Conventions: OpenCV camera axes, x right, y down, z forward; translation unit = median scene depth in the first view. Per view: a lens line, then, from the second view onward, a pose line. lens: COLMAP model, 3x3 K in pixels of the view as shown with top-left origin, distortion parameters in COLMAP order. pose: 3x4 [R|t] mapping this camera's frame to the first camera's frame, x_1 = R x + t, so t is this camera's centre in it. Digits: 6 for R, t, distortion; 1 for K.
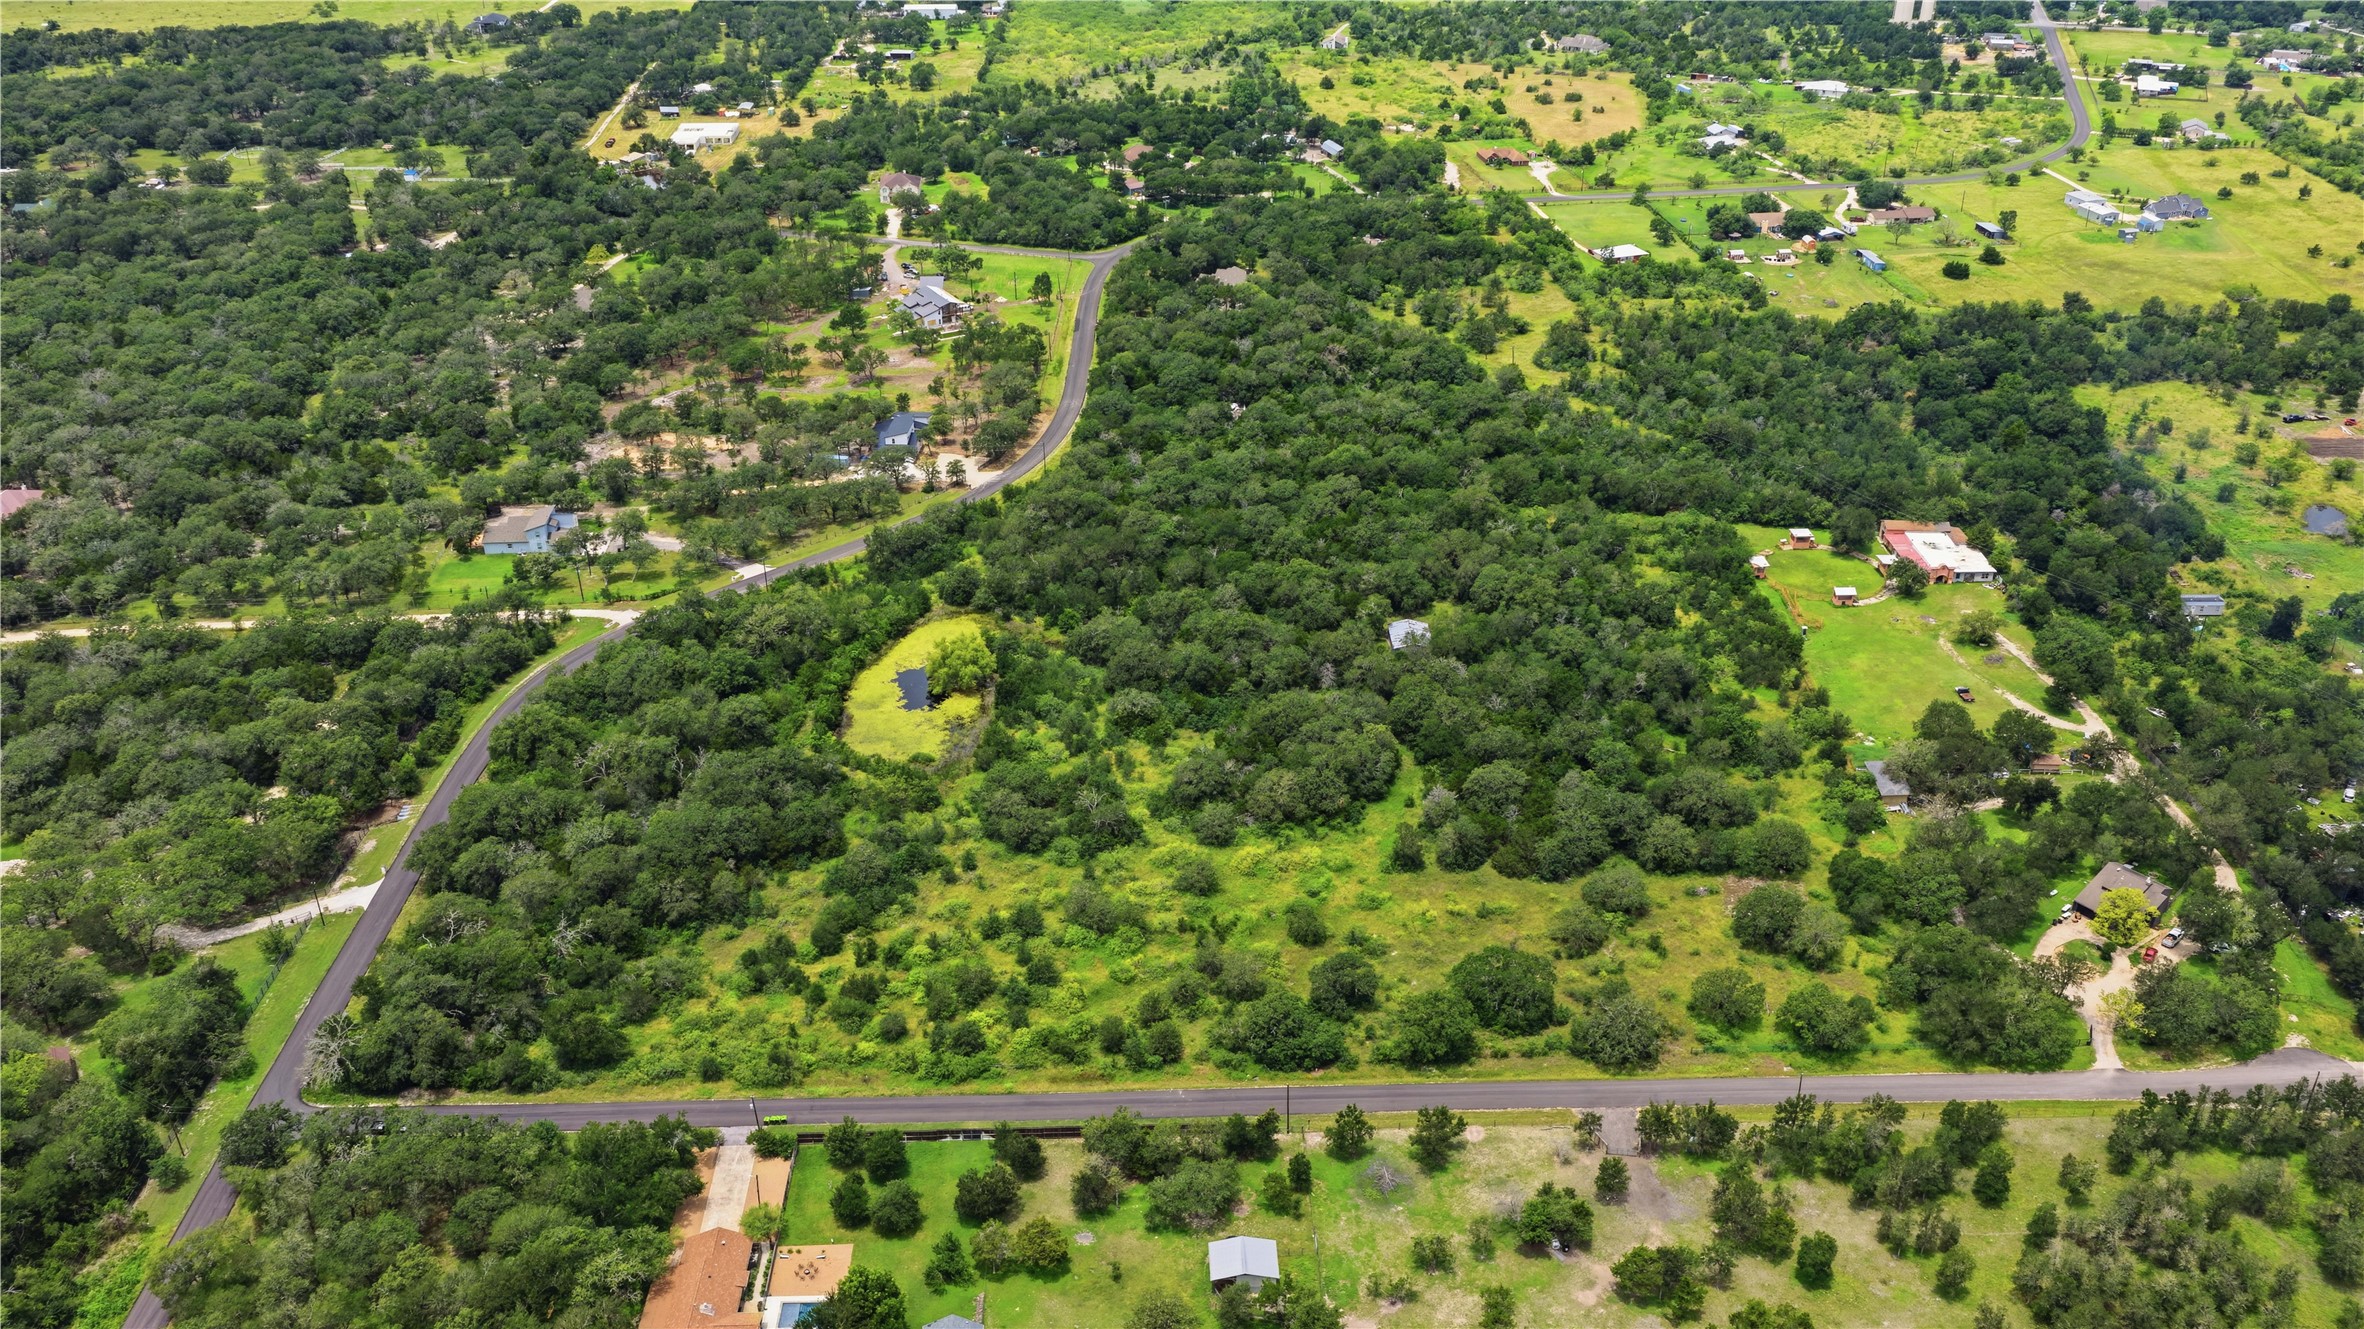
lens RADIAL K [[1965.6, 0, 1185.1], [0, 1965.6, 663.7], [0, 0, 1]] dist [-0.009285, 0.031774]
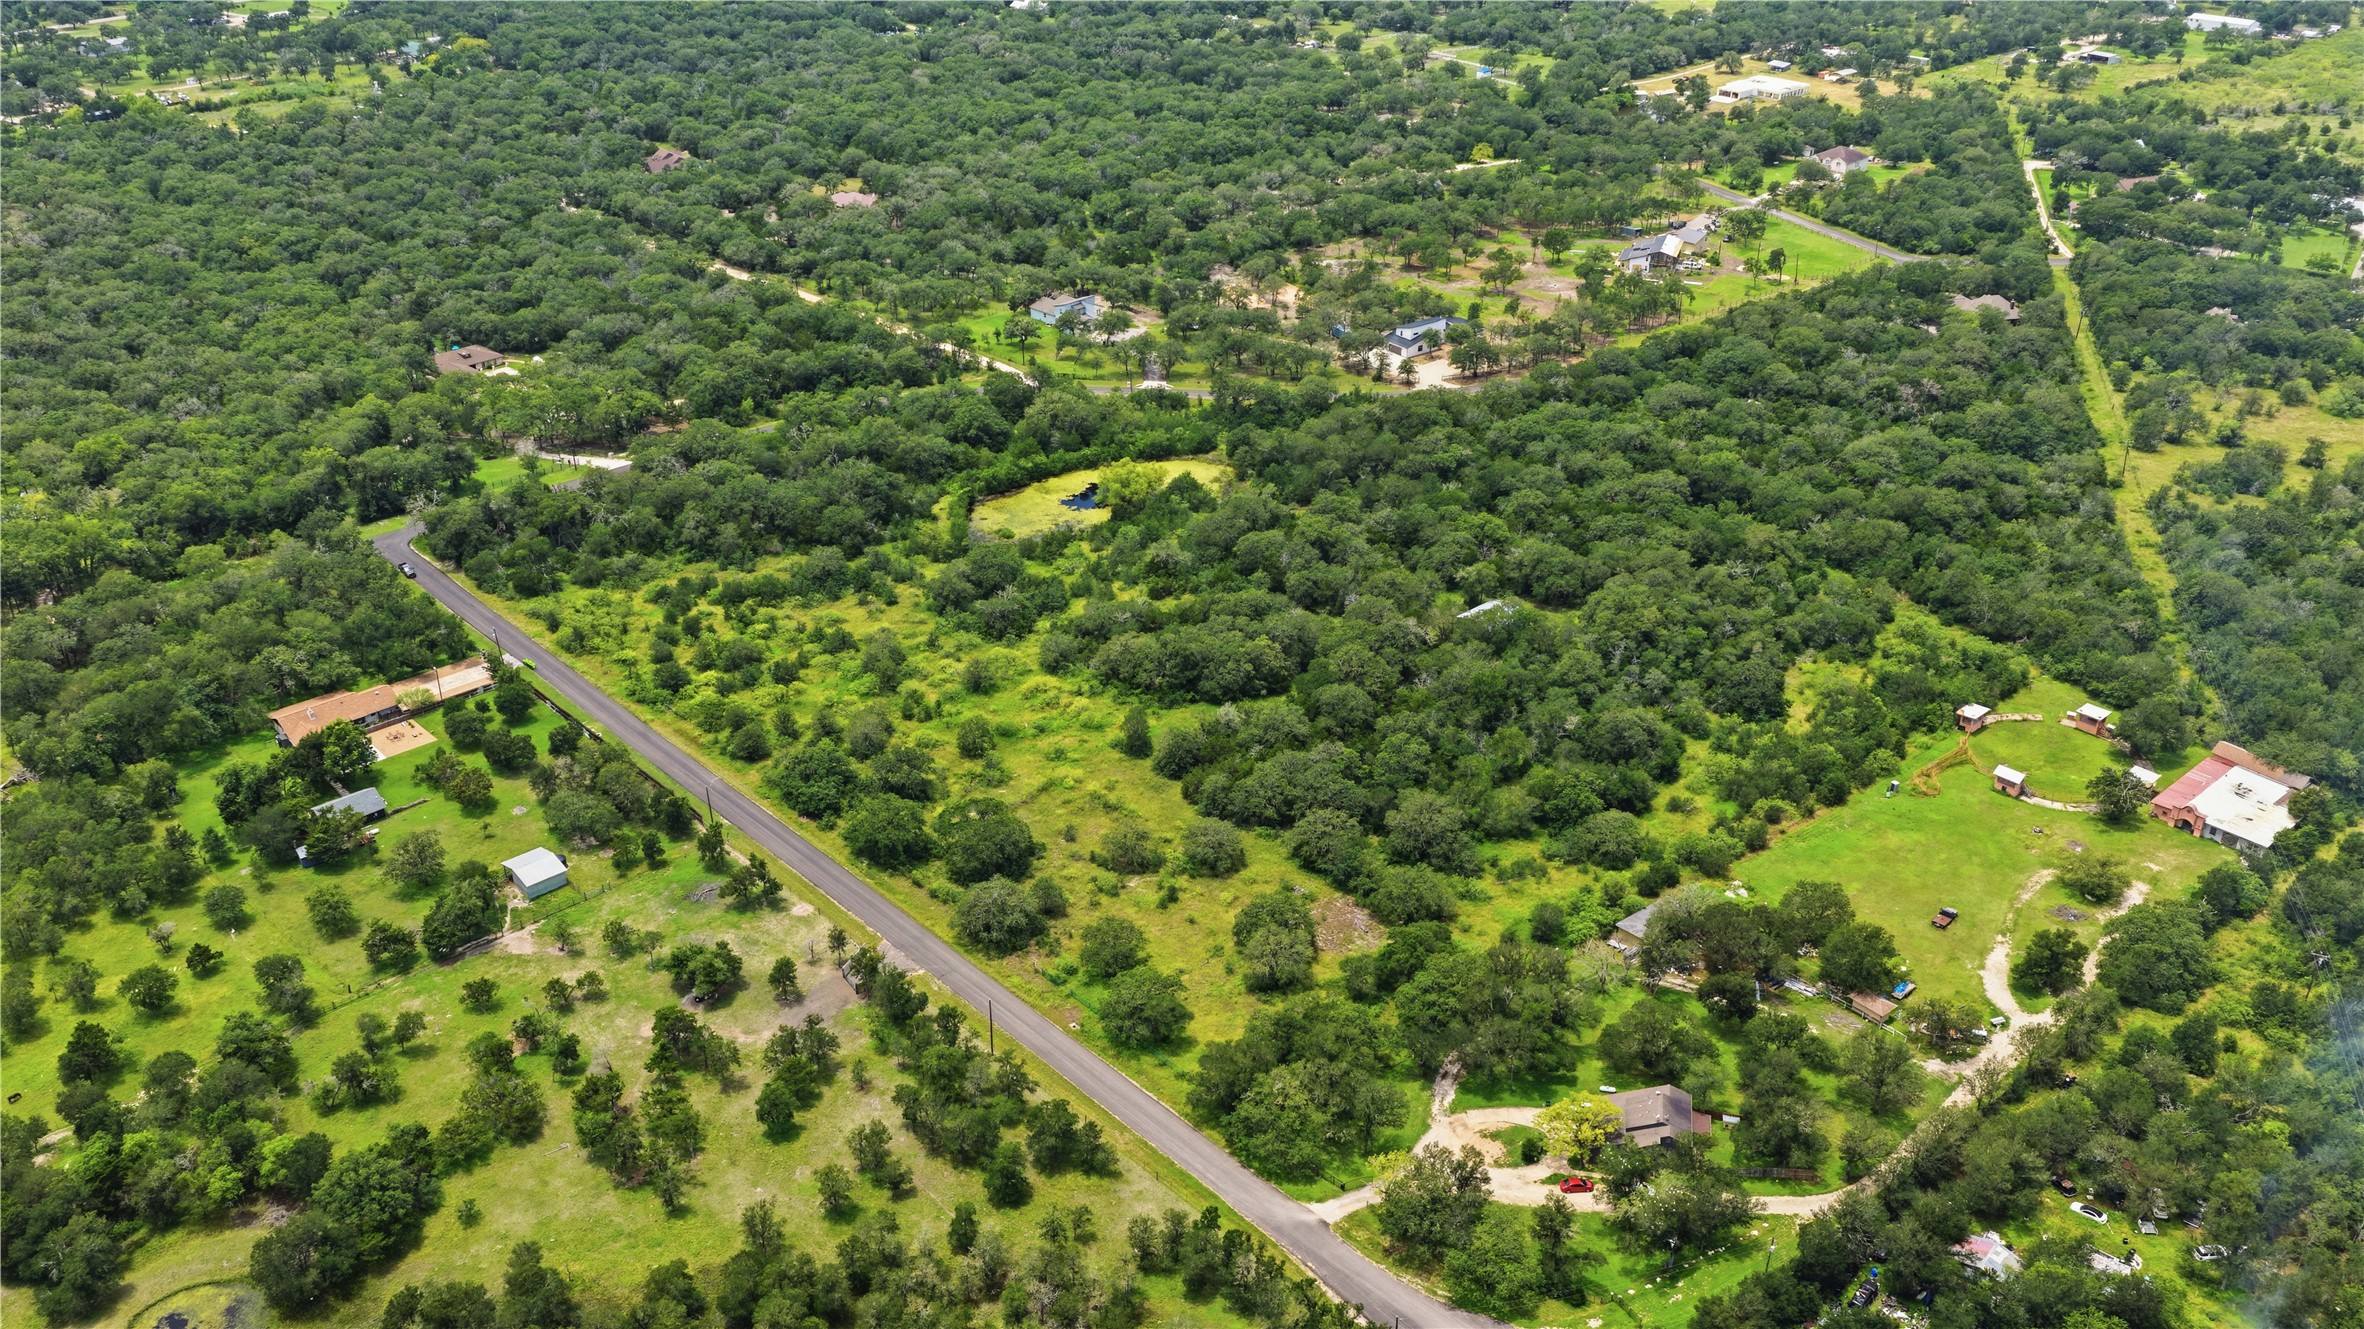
lens RADIAL K [[1965.6, 0, 1185.1], [0, 1965.6, 663.7], [0, 0, 1]] dist [-0.009285, 0.031774]
pose [[0.651350, 0.357922, -0.669055, 0.732316], [-0.359558, 0.922065, 0.143230, -0.083215], [0.668177, 0.147271, 0.729281, 0.275207]]
